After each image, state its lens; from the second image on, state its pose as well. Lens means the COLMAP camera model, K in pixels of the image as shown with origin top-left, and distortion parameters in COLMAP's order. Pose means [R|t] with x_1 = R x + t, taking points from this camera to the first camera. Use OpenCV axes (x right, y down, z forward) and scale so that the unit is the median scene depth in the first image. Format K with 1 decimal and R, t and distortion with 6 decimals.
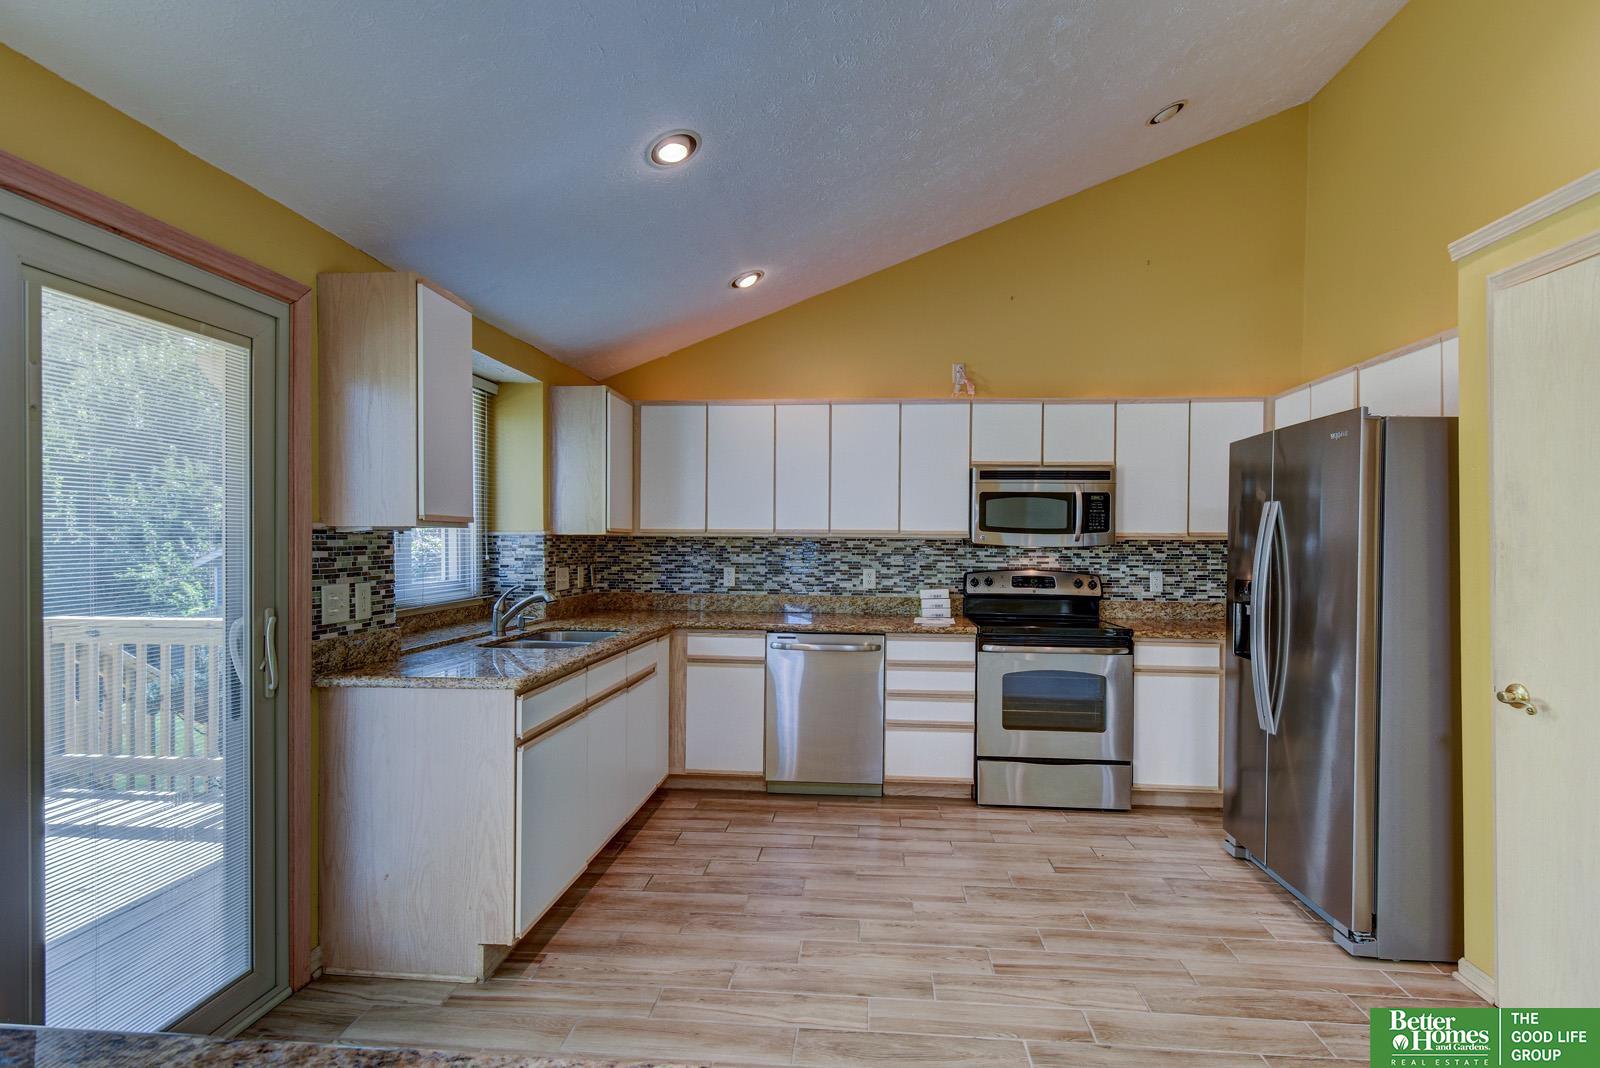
lens RADIAL K [[783.7, 0, 813.6], [0, 783.7, 547.0], [0, 0, 1]] dist [0.010462, -0.000993]
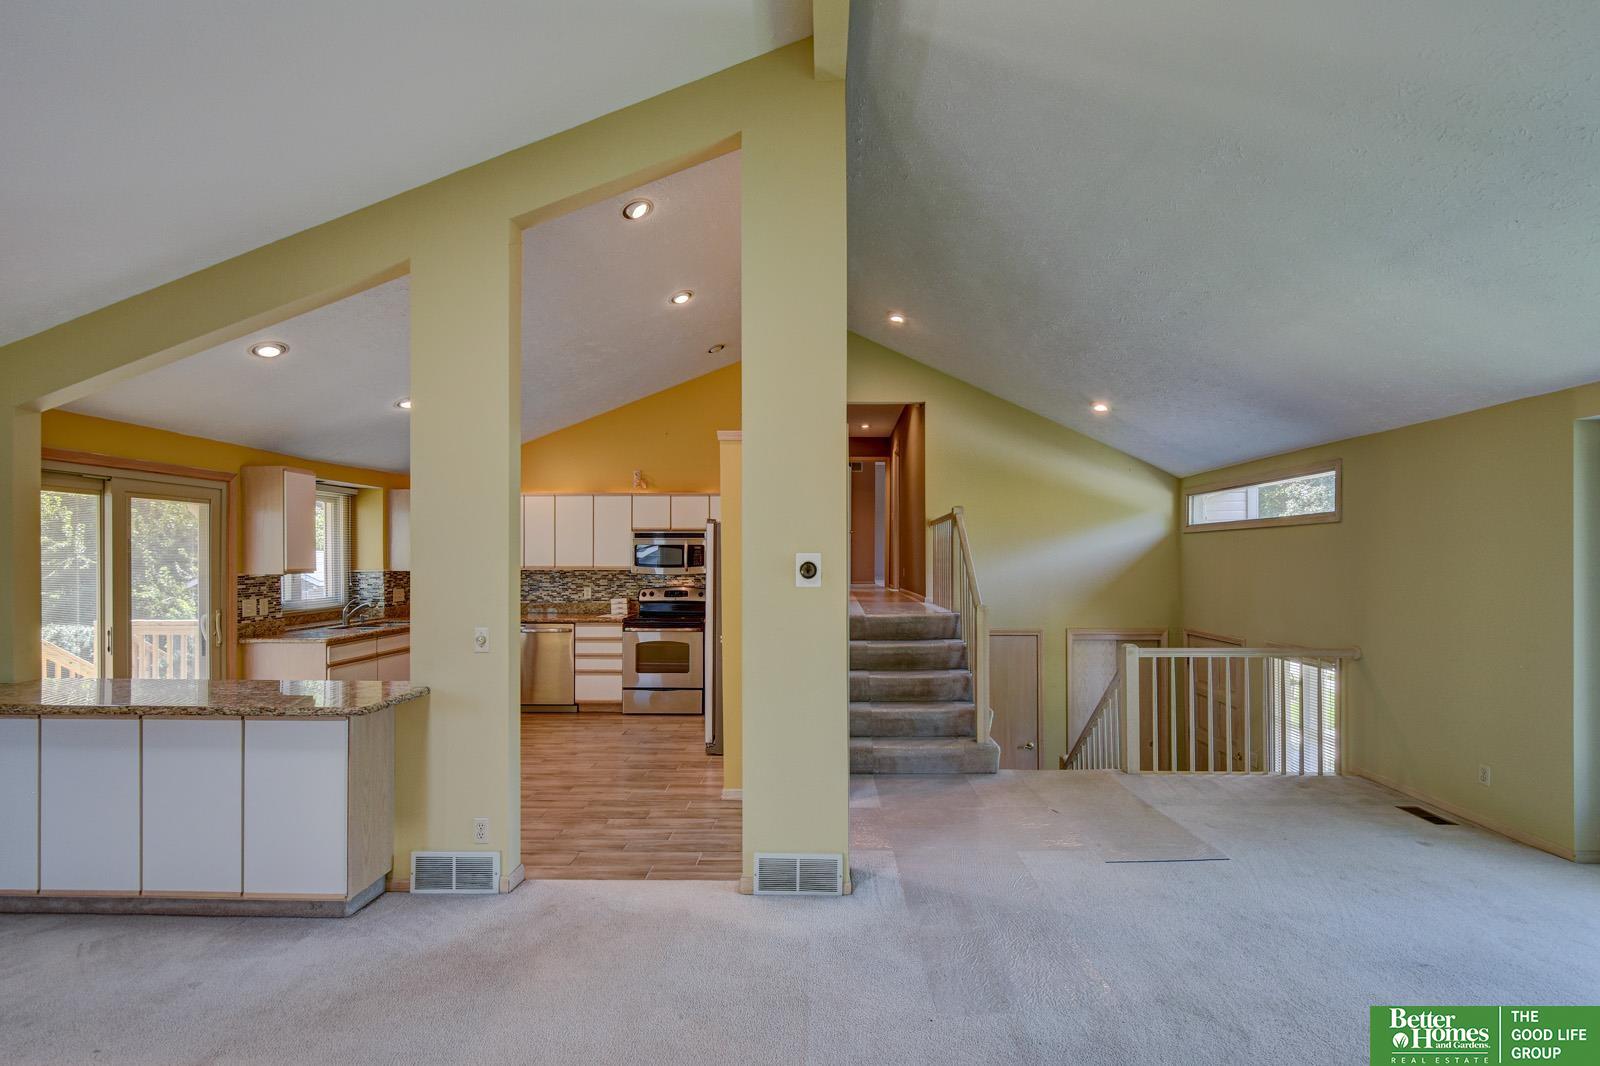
lens RADIAL K [[711.1, 0, 818.6], [0, 711.1, 552.9], [0, 0, 1]] dist [-0.007485, -0.001431]
pose [[0.997965, -0.009136, 0.063099, 0.565300], [0.009874, 0.999886, -0.011380, -0.029975], [-0.062988, 0.011980, 0.997942, -0.715143]]
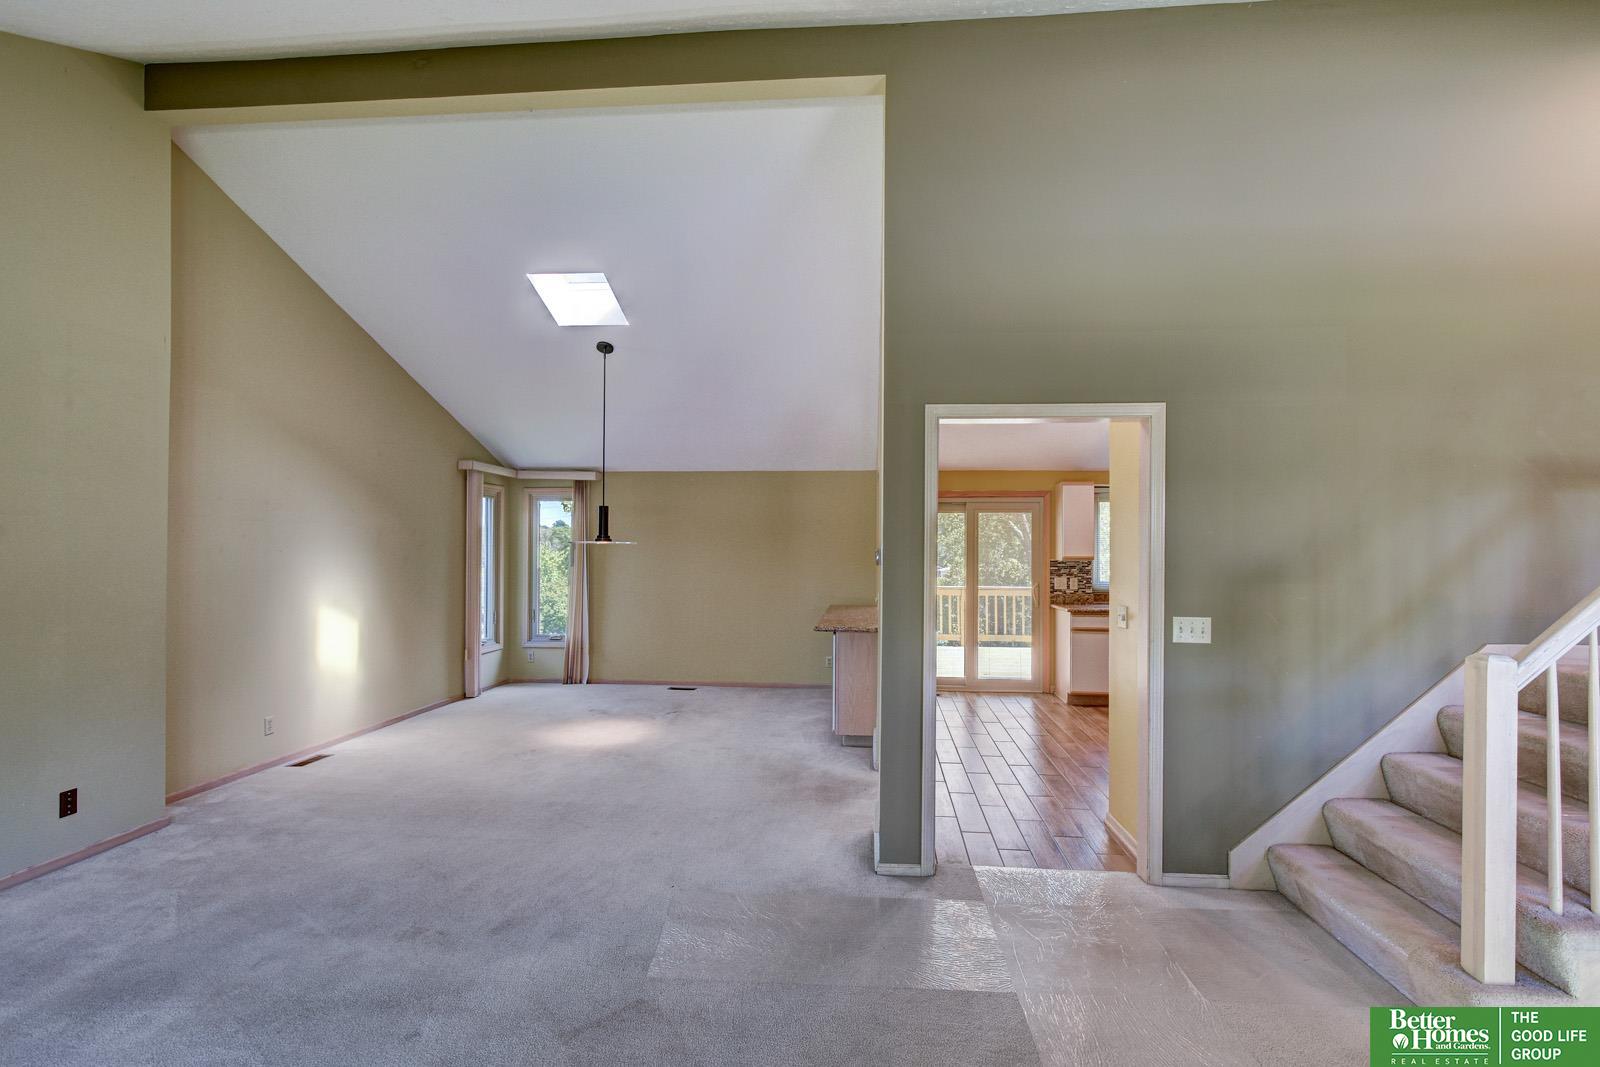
lens RADIAL K [[711.1, 0, 807.0], [0, 711.1, 543.5], [0, 0, 1]] dist [-0.007485, -0.001431]
pose [[-0.012187, -0.016276, -0.999793, 1.447168], [-0.005815, 0.999852, -0.016206, -0.024495], [0.999909, 0.005617, -0.012279, -0.010681]]
